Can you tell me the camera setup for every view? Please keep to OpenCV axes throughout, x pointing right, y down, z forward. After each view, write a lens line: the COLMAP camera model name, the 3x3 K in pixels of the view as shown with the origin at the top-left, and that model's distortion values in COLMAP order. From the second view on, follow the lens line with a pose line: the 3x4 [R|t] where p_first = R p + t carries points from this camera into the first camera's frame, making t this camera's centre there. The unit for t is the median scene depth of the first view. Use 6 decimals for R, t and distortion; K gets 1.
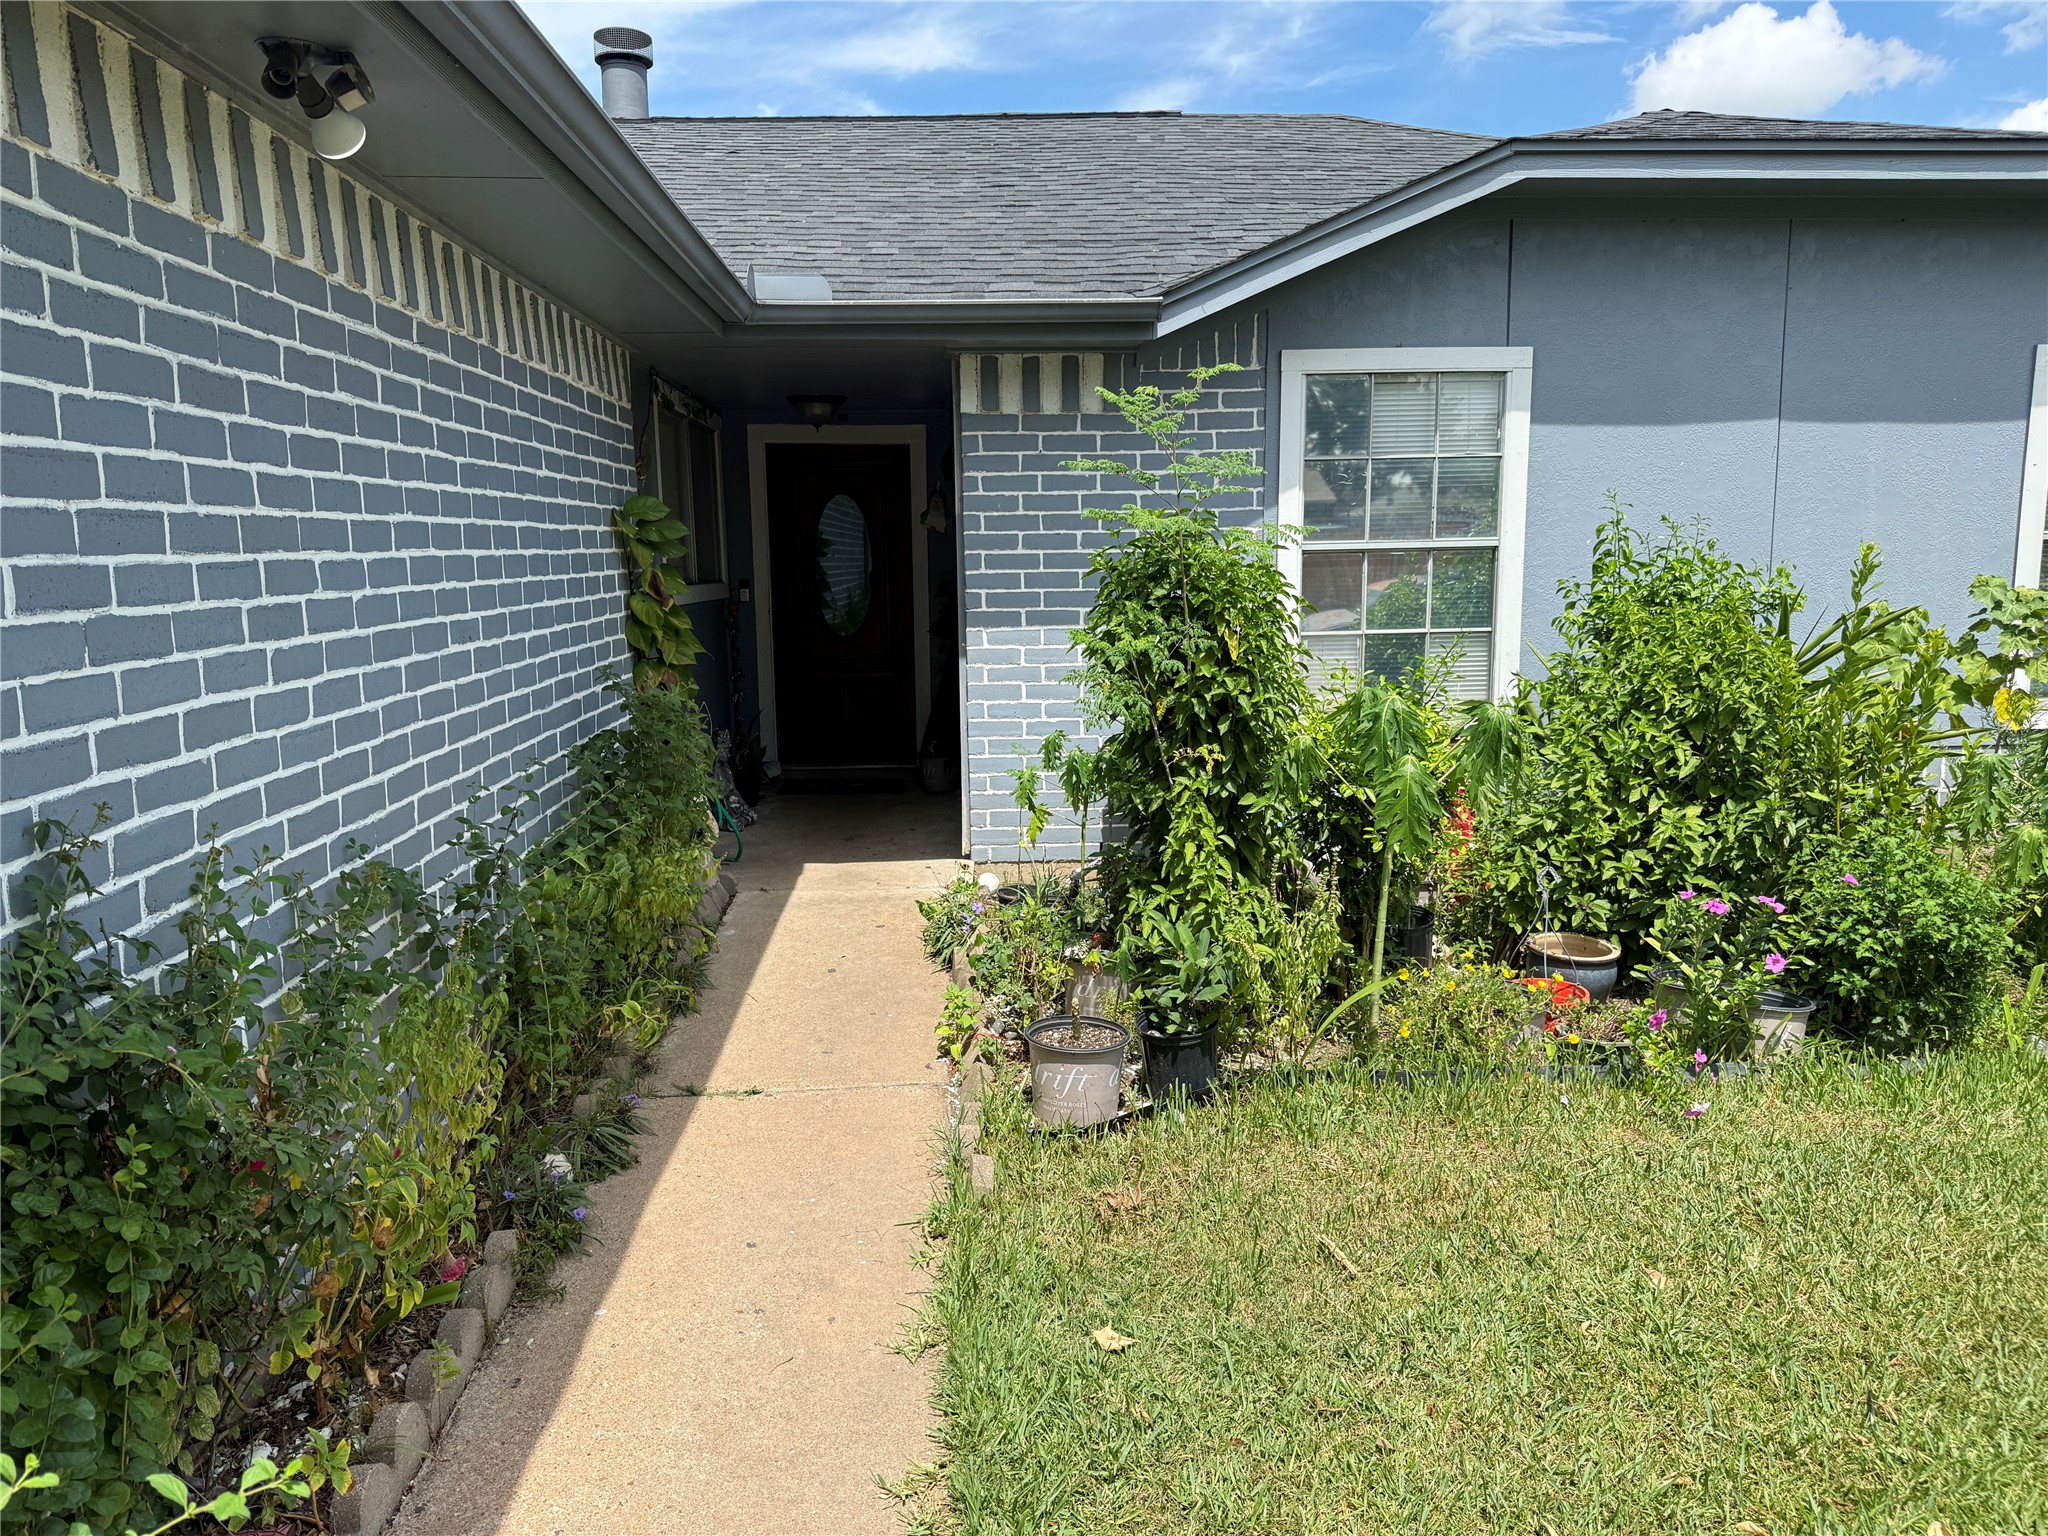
lens RADIAL K [[1450.2, 0, 1021.8], [0, 1450.2, 771.5], [0, 0, 1]] dist [-0.002977, -0.001743]
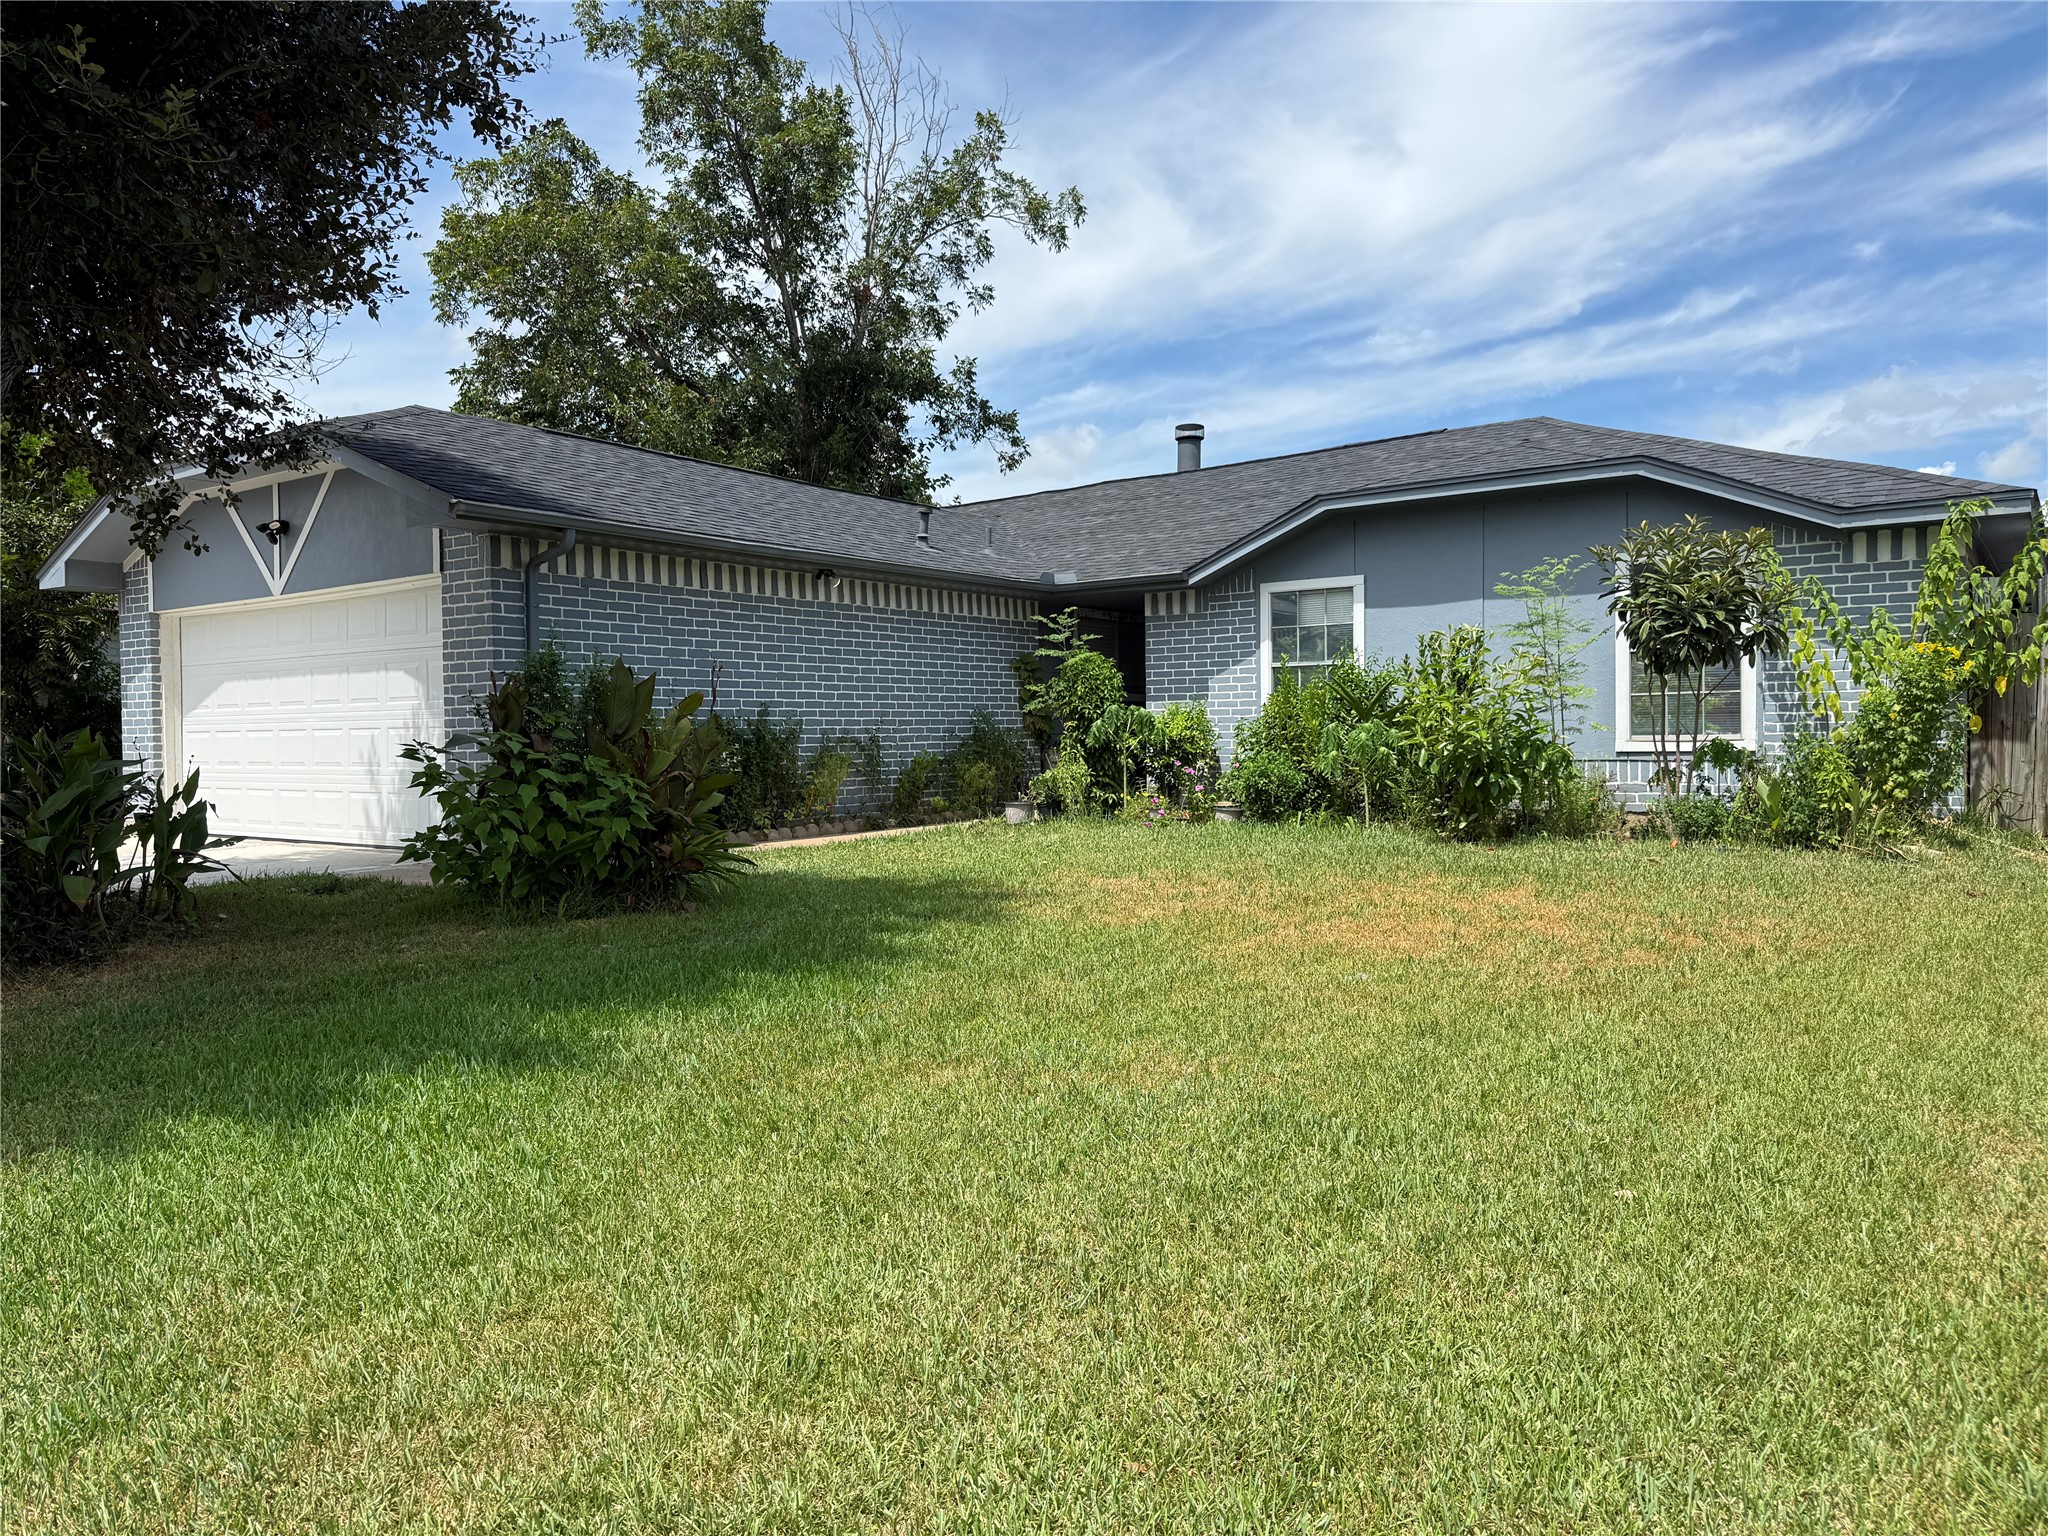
lens RADIAL K [[1450.2, 0, 1025.3], [0, 1450.2, 765.3], [0, 0, 1]] dist [-0.002977, -0.001743]
pose [[0.753684, 0.022823, -0.656841, 1.443176], [-0.097619, 0.992199, -0.077536, 0.222452], [0.649947, 0.122557, 0.750032, -0.980151]]
